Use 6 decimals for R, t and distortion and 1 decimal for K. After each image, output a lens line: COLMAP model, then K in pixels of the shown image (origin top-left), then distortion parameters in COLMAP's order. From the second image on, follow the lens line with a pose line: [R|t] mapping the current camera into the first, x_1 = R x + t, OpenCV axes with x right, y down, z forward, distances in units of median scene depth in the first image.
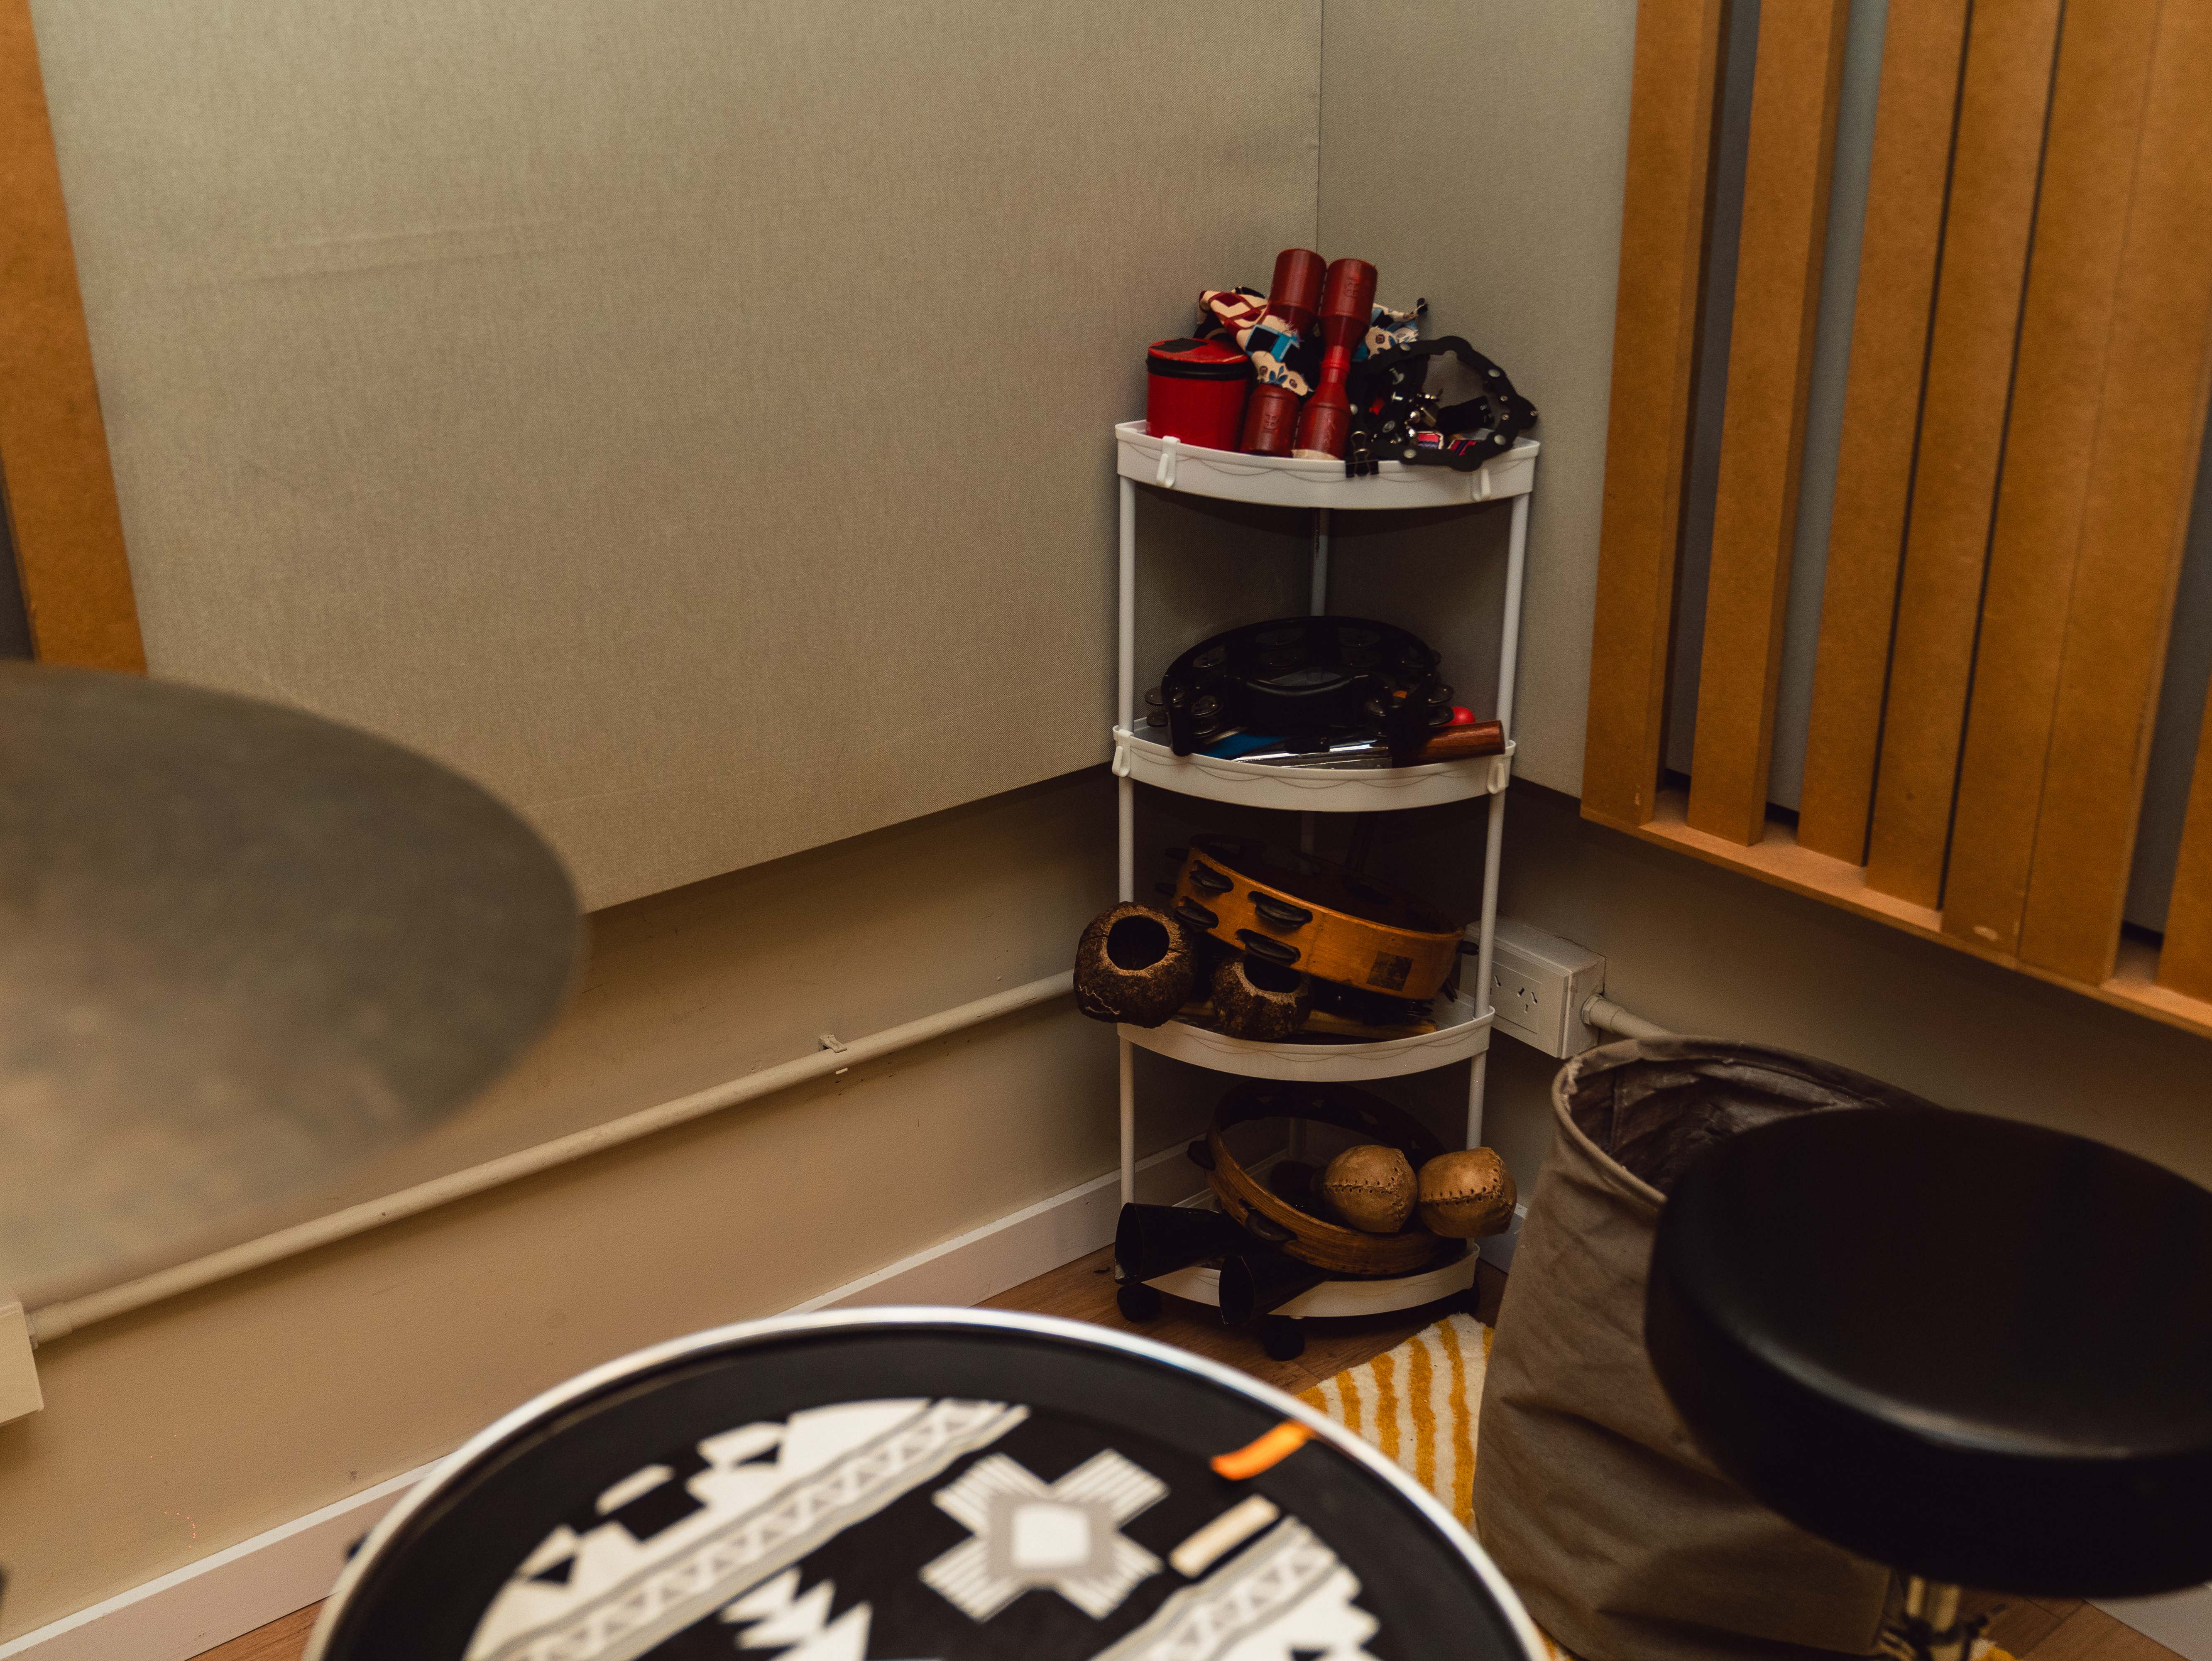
lens RADIAL K [[2236.8, 0, 1099.3], [0, 2236.8, 826.6], [0, 0, 1]] dist [-0.027293, 0.000000]
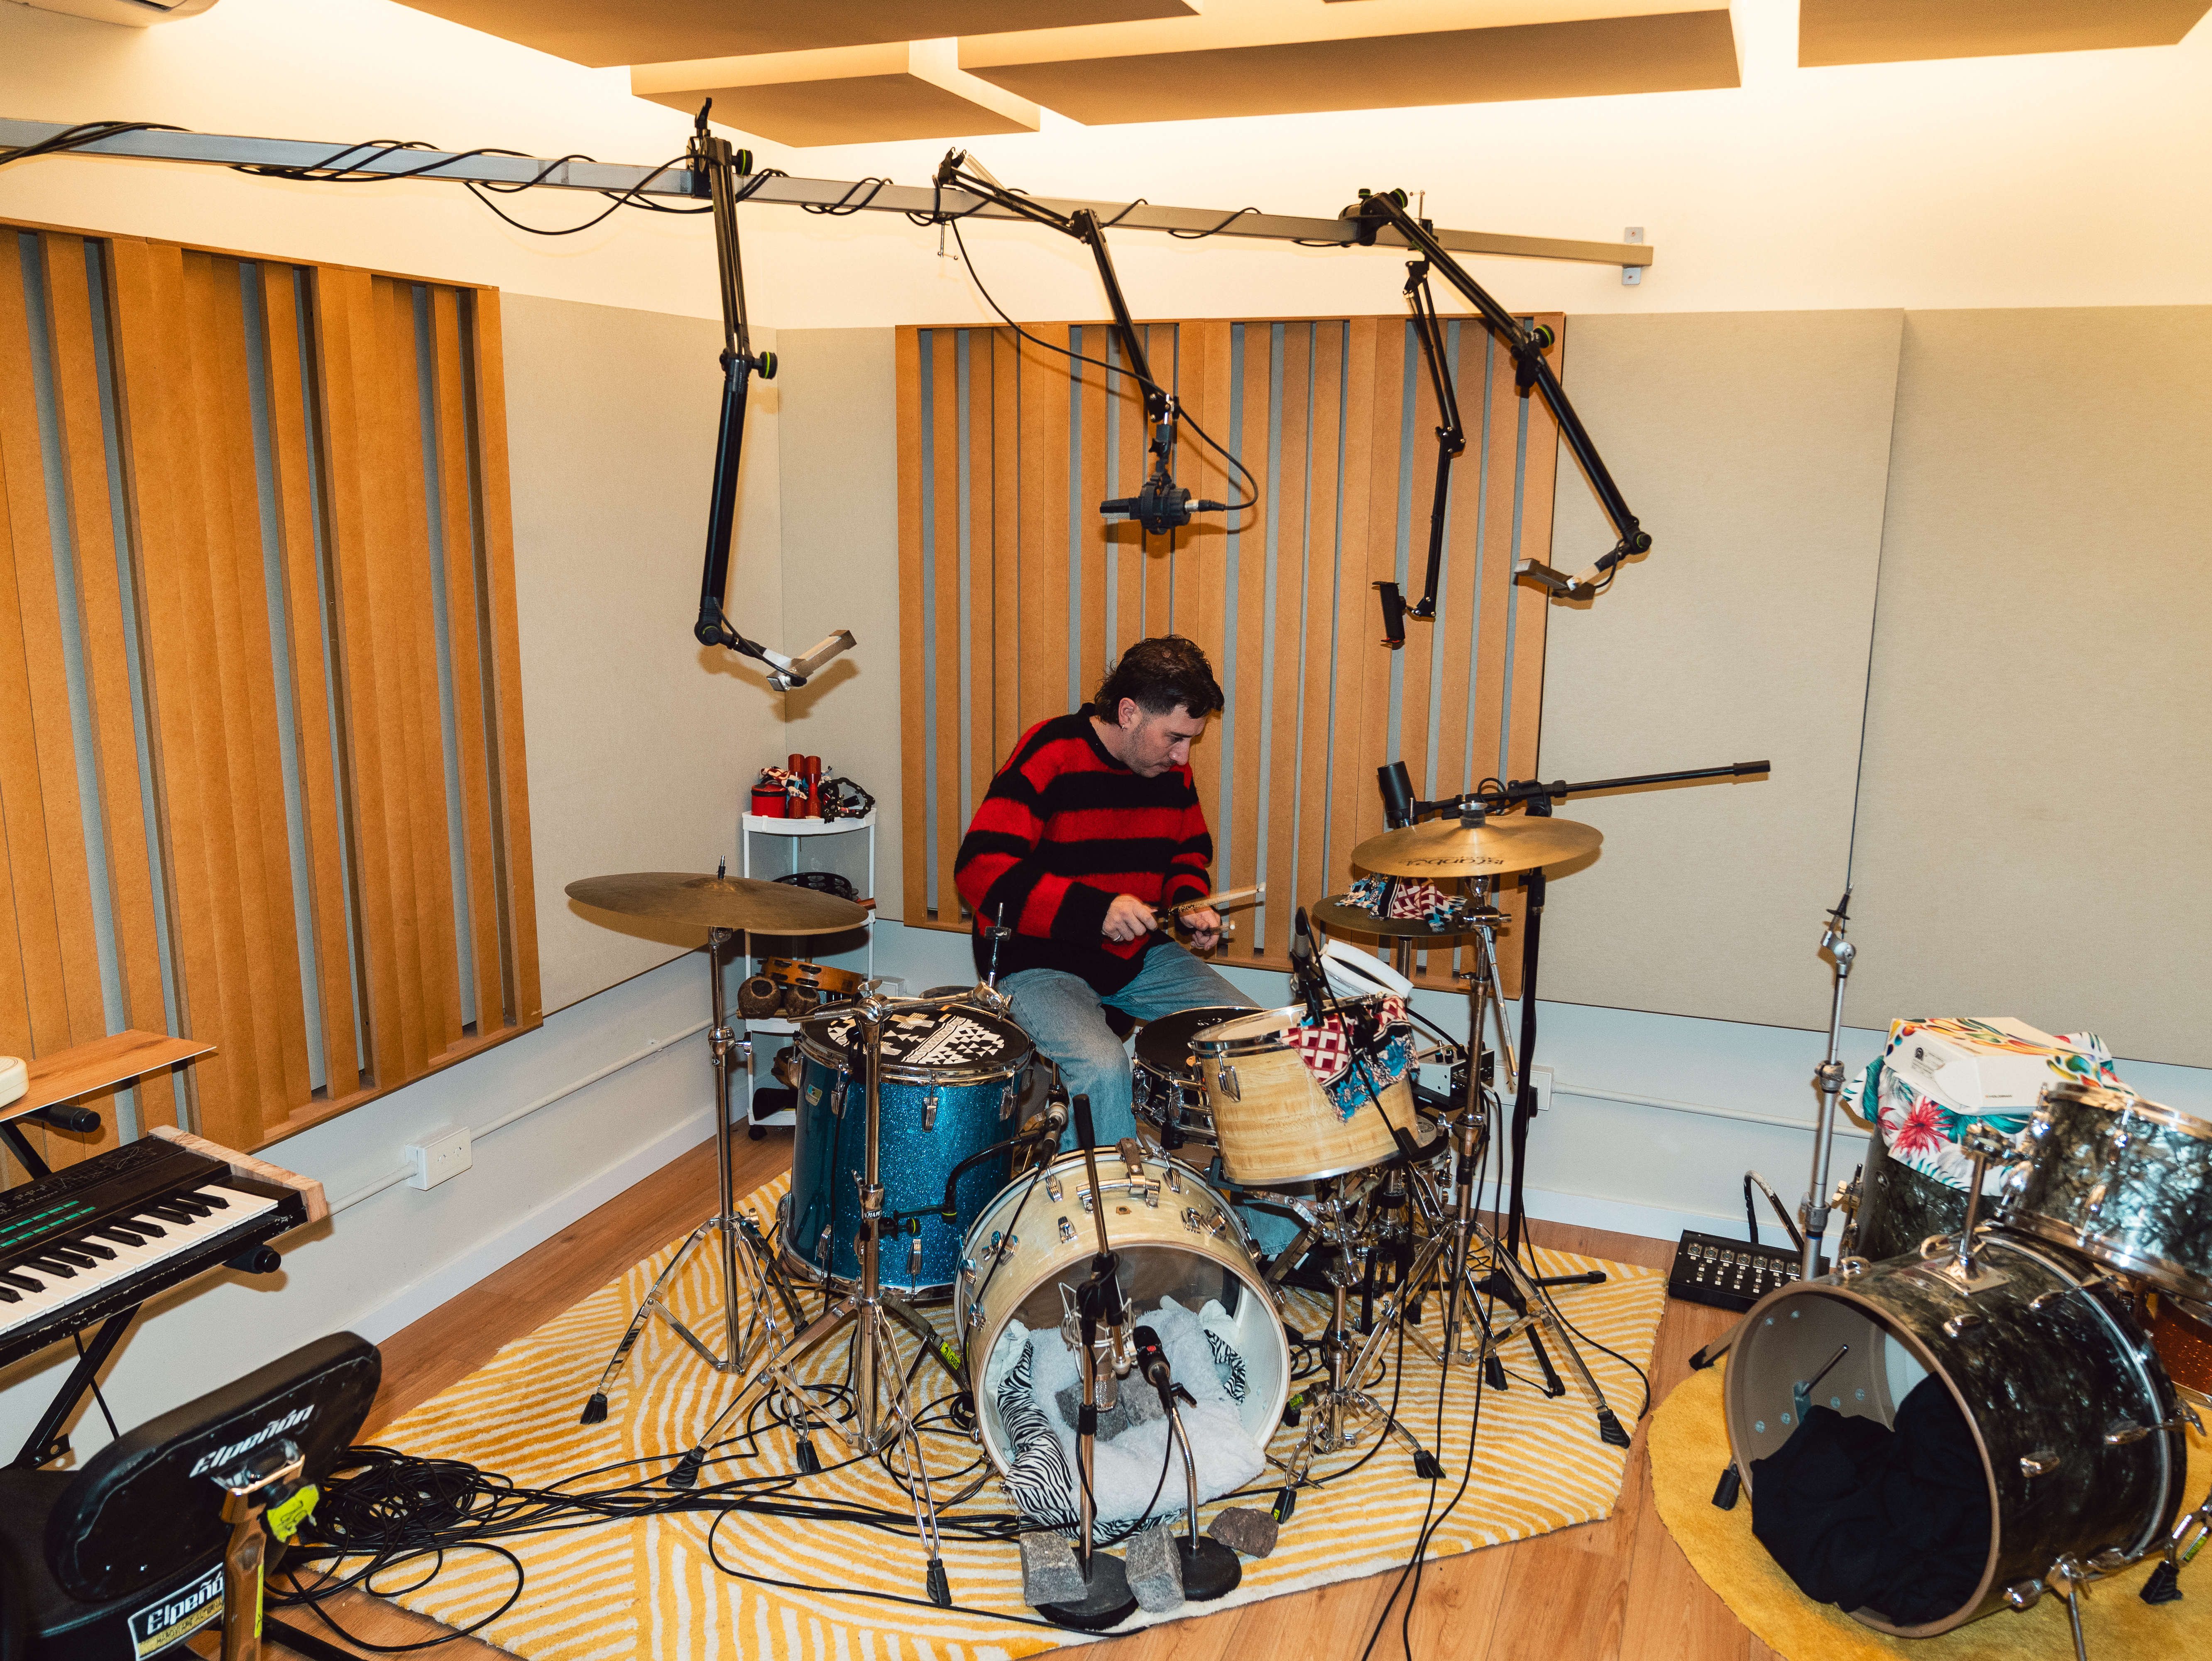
lens RADIAL K [[1686.1, 0, 1105.4], [0, 1686.1, 836.4], [0, 0, 1]] dist [-0.031625, 0.011837]
pose [[0.866509, -0.082809, 0.492244, -0.705218], [0.159117, 0.980522, -0.115147, 0.195691], [-0.473121, 0.178100, 0.862807, -1.219212]]
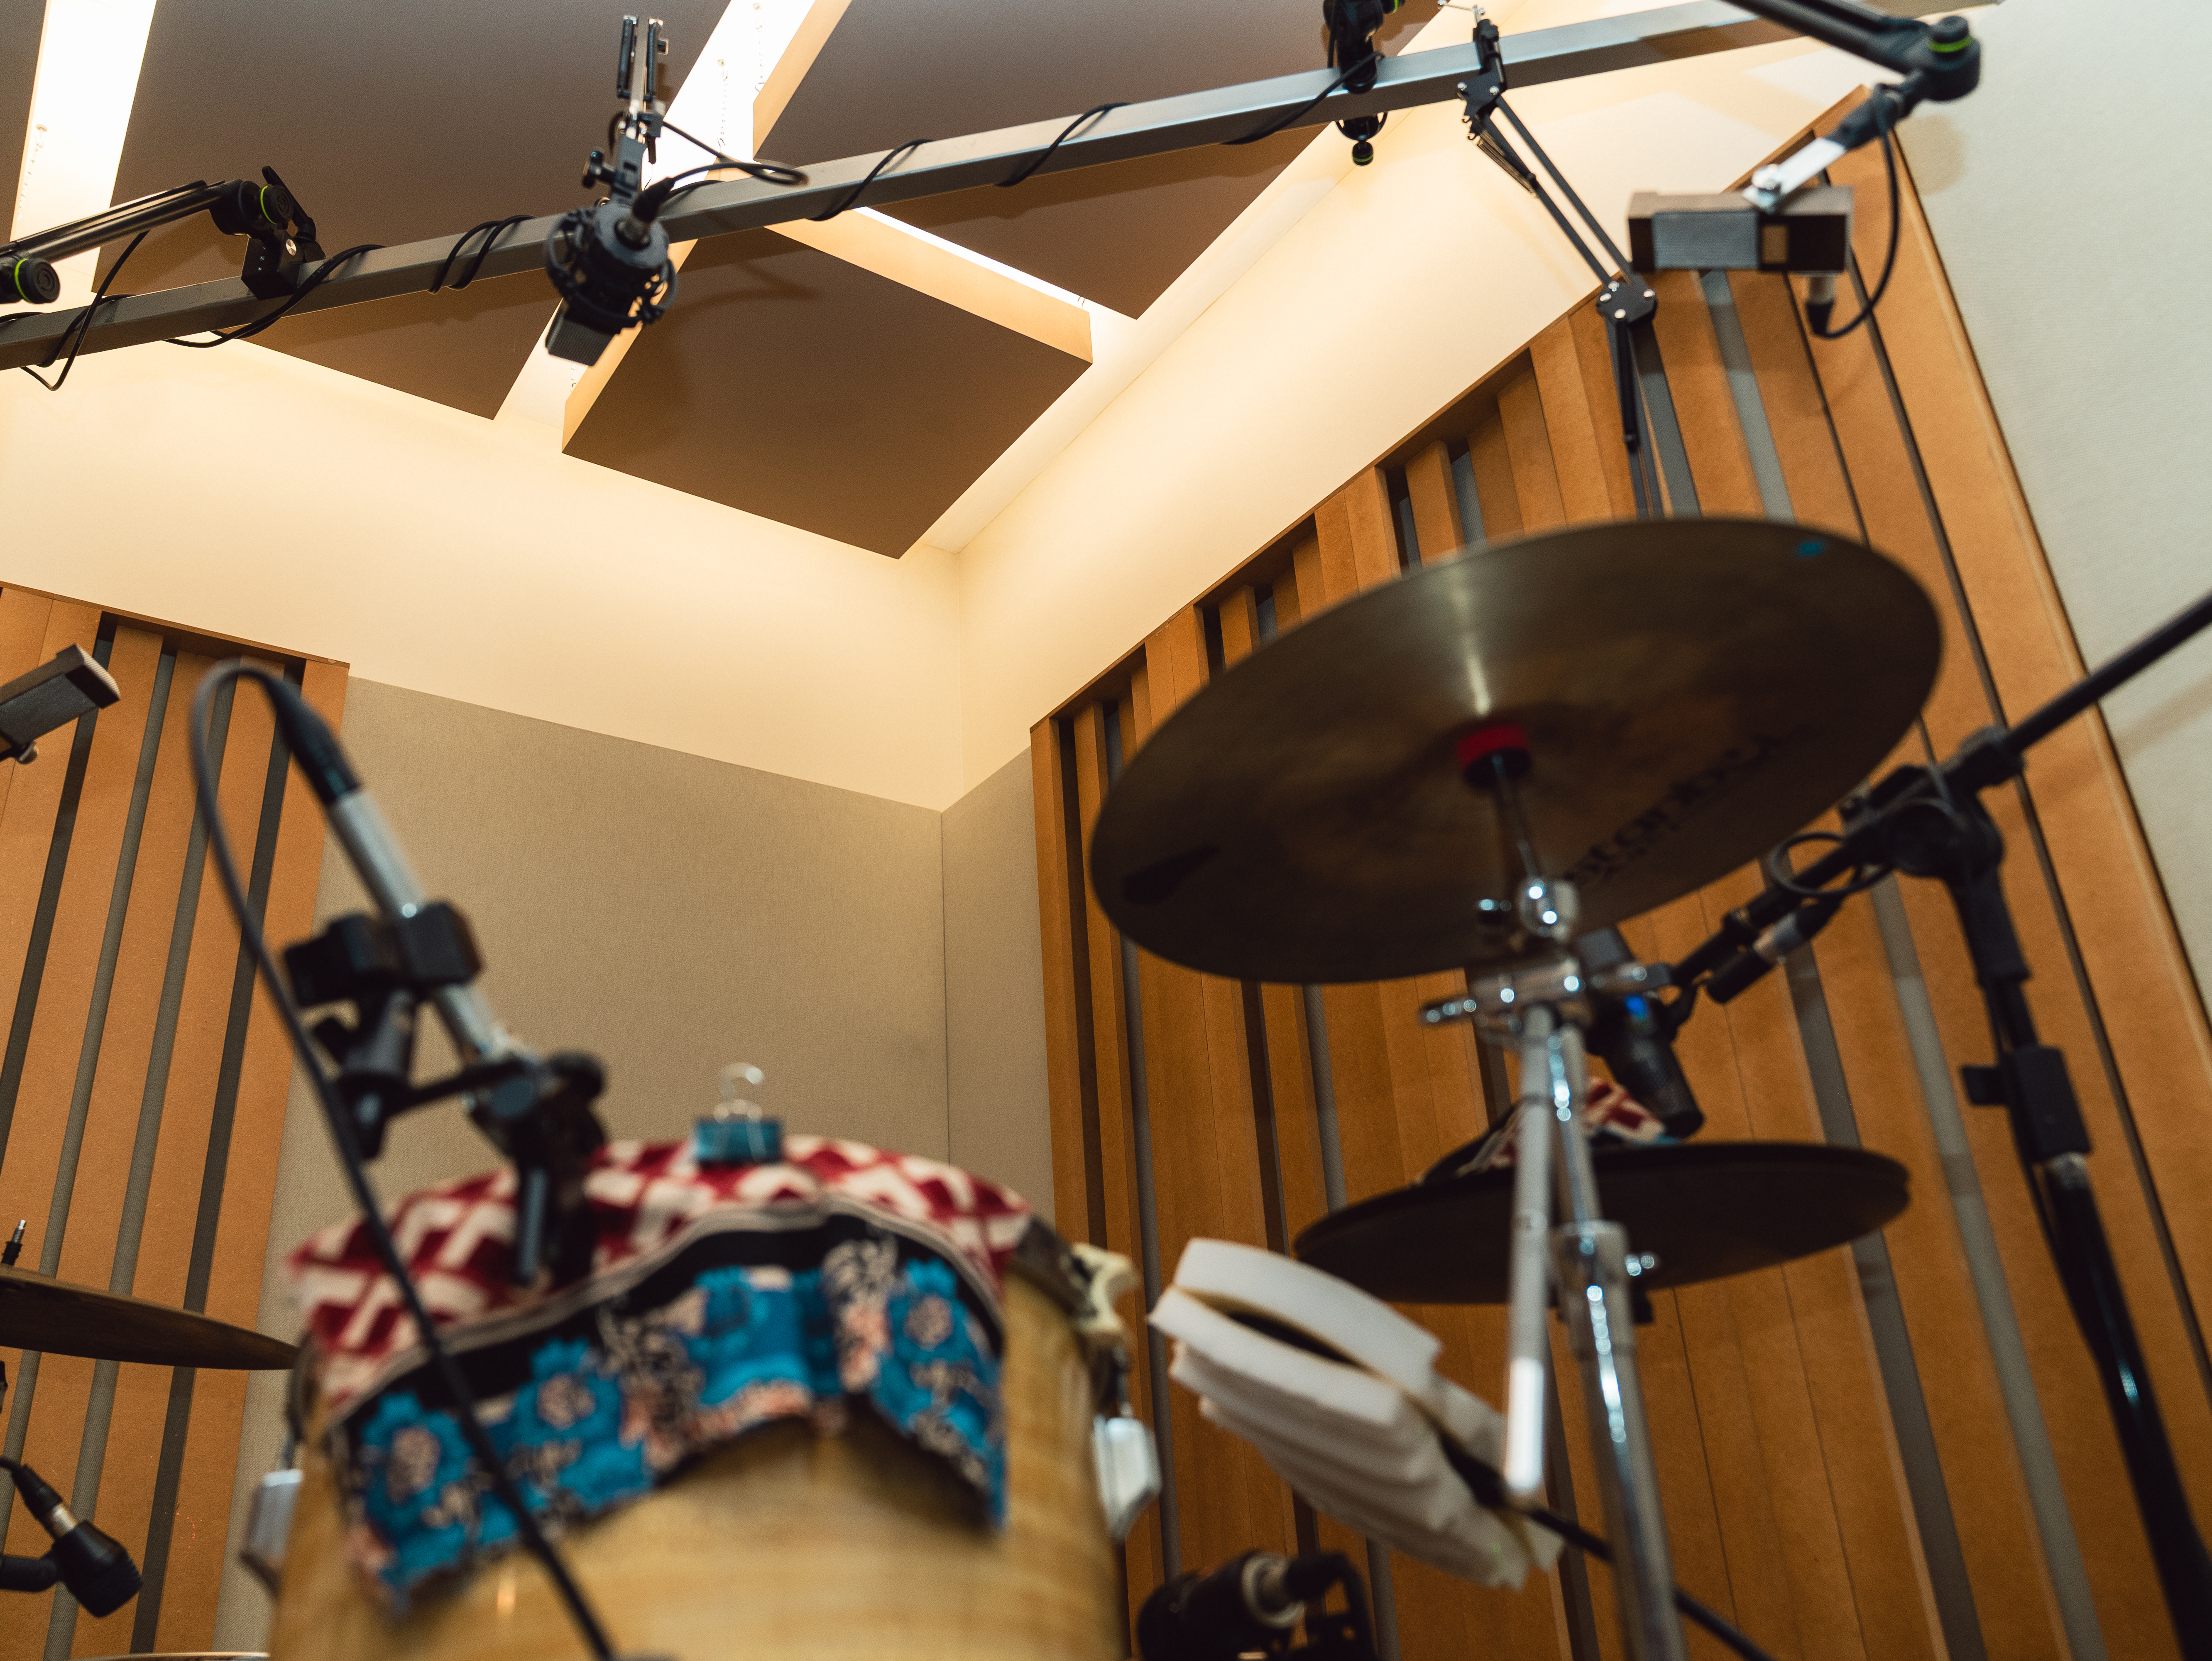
lens RADIAL K [[1686.1, 0, 1111.6], [0, 1686.1, 844.8], [0, 0, 1]] dist [-0.031625, 0.011837]
pose [[0.997169, -0.067286, -0.033550, 0.327176], [0.023267, 0.700468, -0.713305, 0.423368], [0.071496, 0.710505, 0.700050, -0.299689]]
